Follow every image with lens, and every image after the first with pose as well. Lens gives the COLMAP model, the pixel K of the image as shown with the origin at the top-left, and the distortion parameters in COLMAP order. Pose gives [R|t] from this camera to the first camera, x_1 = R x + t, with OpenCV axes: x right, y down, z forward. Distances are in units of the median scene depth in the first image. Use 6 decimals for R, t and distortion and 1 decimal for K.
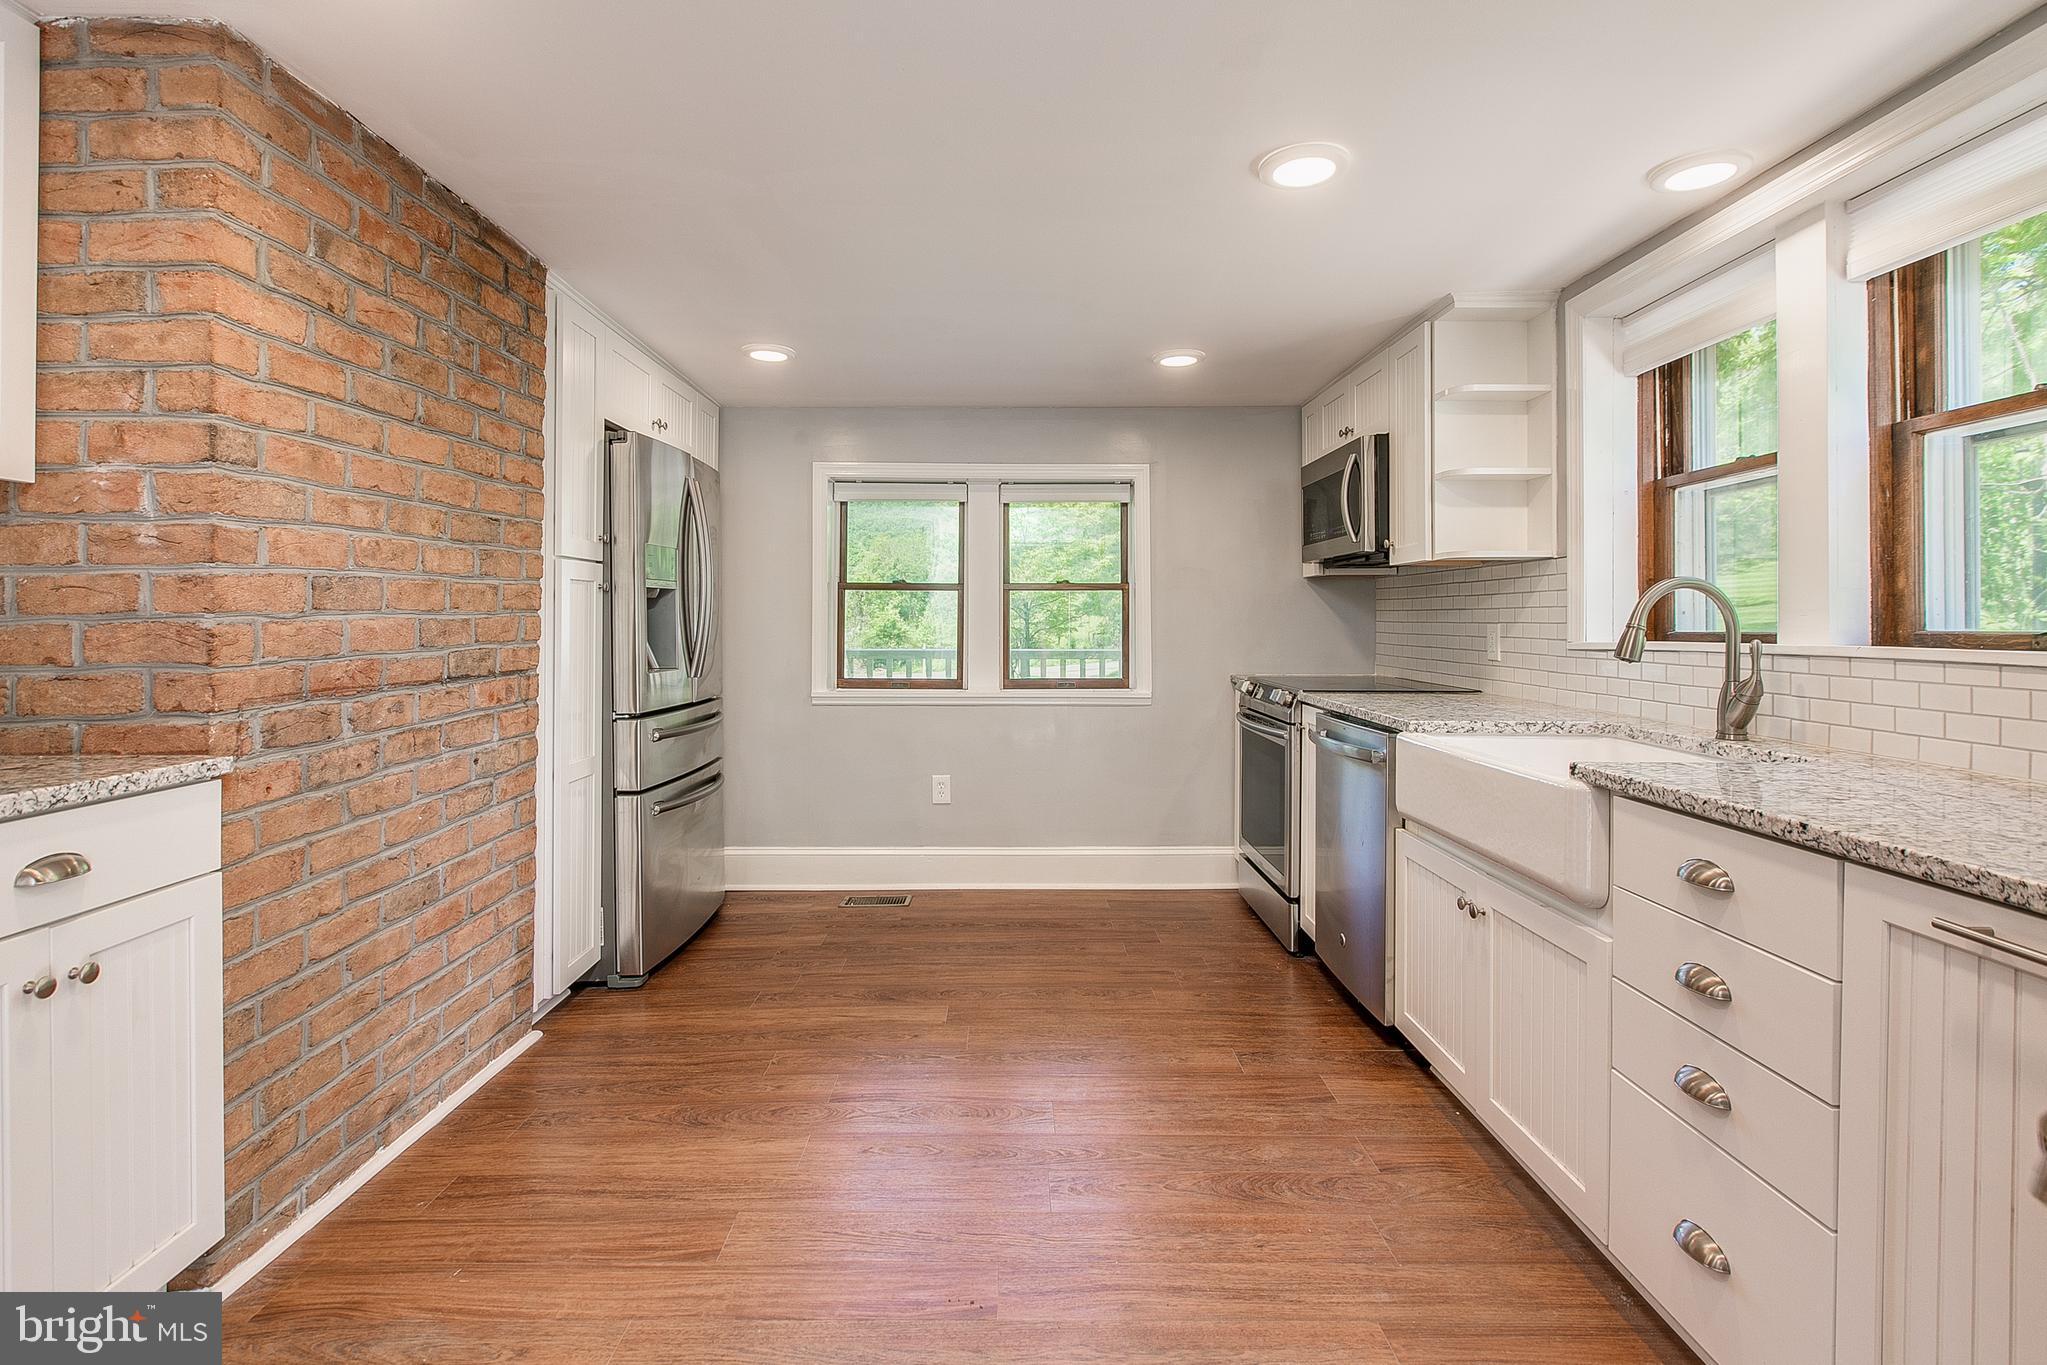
lens RADIAL K [[1016.7, 0, 1020.3], [0, 1016.7, 622.9], [0, 0, 1]] dist [0.006479, -0.001341]
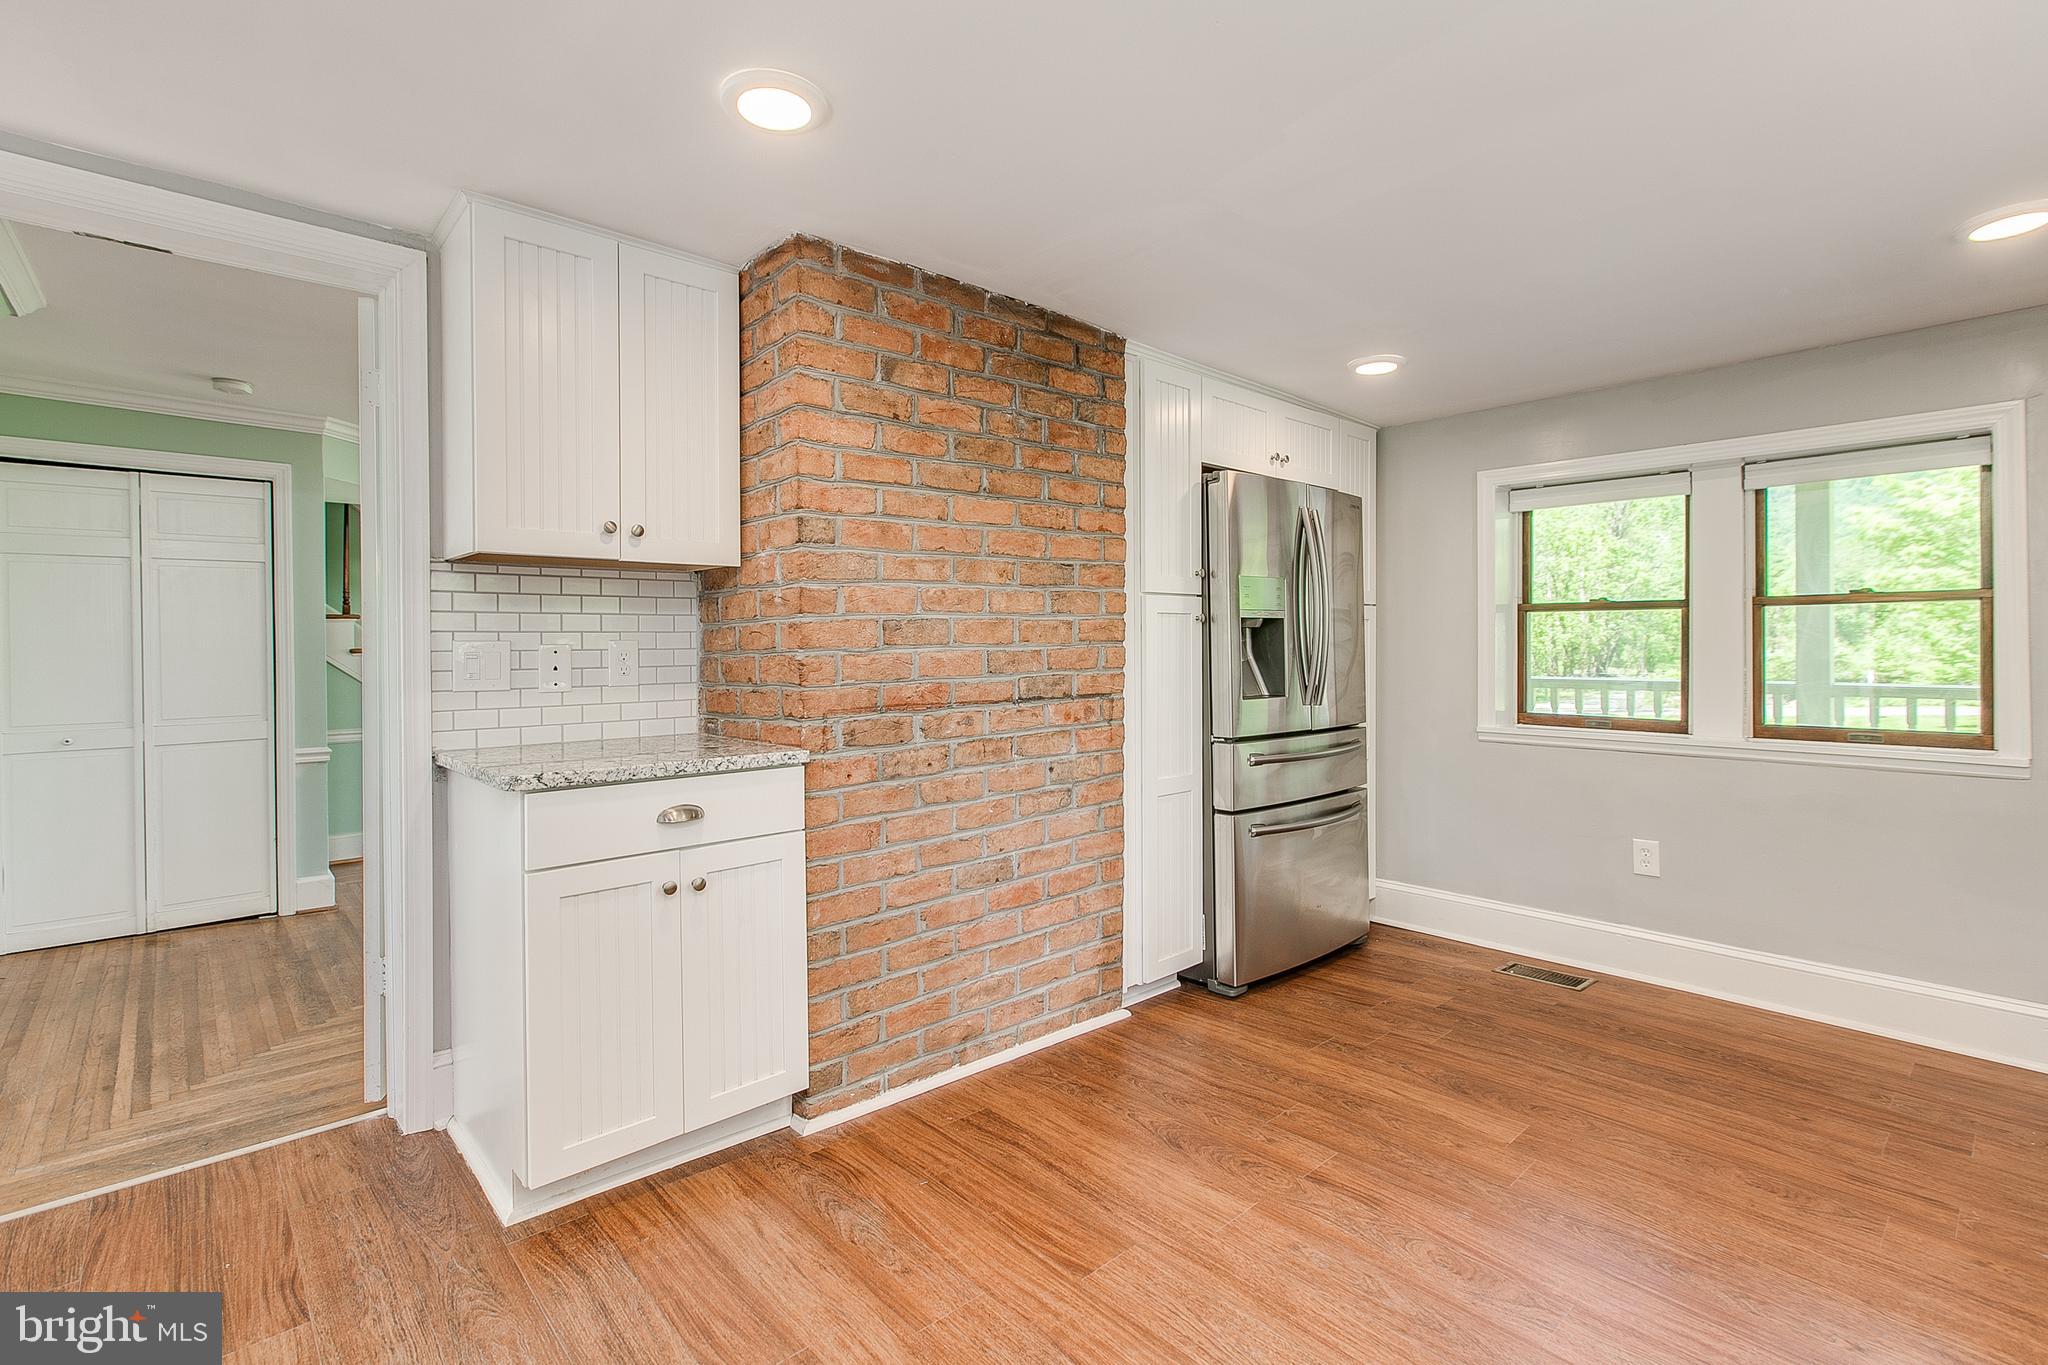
lens RADIAL K [[947.6, 0, 1021.1], [0, 947.6, 651.7], [0, 0, 1]] dist [0.002203, 0.001675]
pose [[0.661251, 0.000282, -0.750164, 0.295474], [0.004623, 0.999979, 0.004452, -0.007644], [0.750150, -0.006412, 0.661236, 0.257858]]
